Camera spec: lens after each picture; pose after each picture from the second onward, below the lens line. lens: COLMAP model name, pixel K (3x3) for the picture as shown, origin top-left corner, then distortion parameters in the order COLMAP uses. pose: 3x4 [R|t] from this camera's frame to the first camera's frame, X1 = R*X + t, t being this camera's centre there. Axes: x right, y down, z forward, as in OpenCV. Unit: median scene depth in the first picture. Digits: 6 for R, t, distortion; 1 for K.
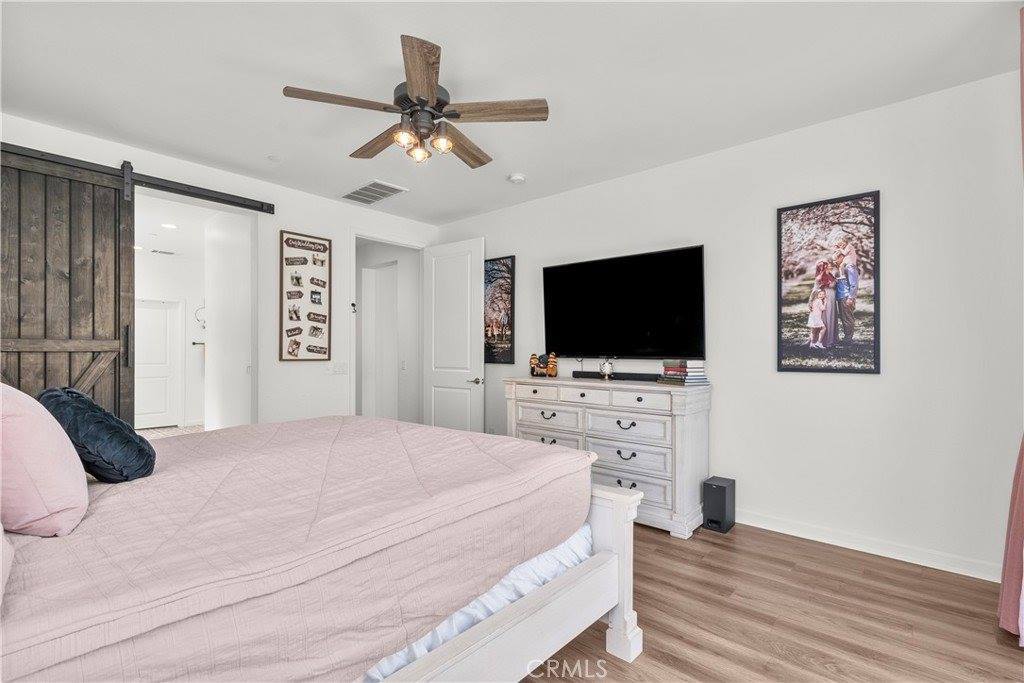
lens RADIAL K [[487.0, 0, 508.4], [0, 487.0, 342.3], [0, 0, 1]] dist [-0.003601, -0.000244]
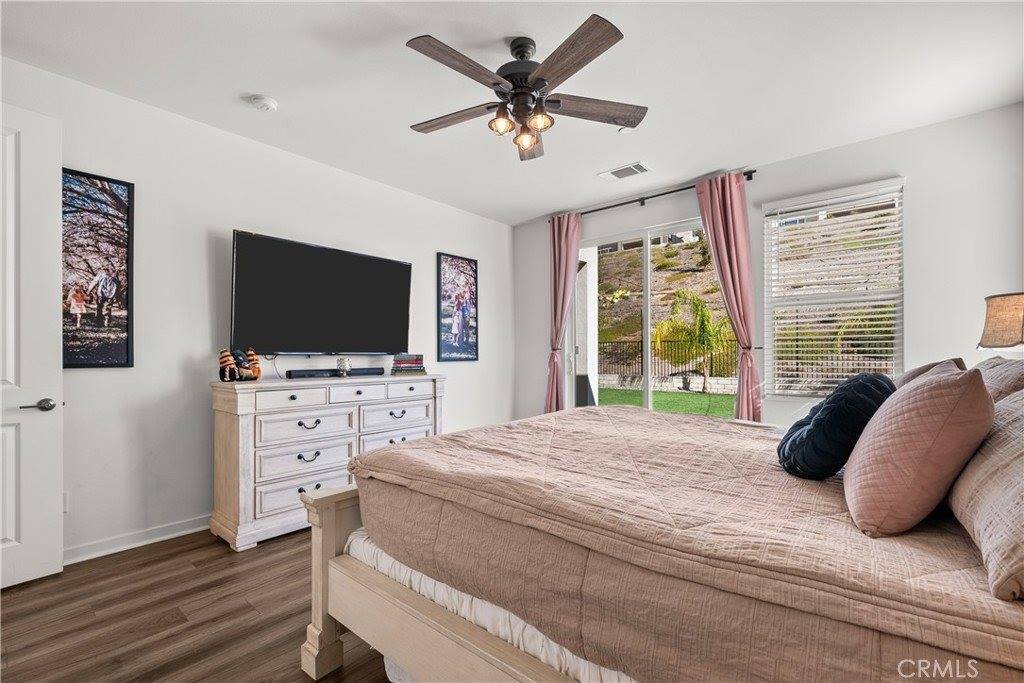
lens RADIAL K [[455.0, 0, 509.9], [0, 455.0, 351.1], [0, 0, 1]] dist [-0.002060, -0.000520]
pose [[-0.046555, -0.000169, 0.998916, -0.855153], [-0.020562, 0.999788, -0.000789, 0.024618], [-0.998704, -0.020576, -0.046549, 0.854941]]
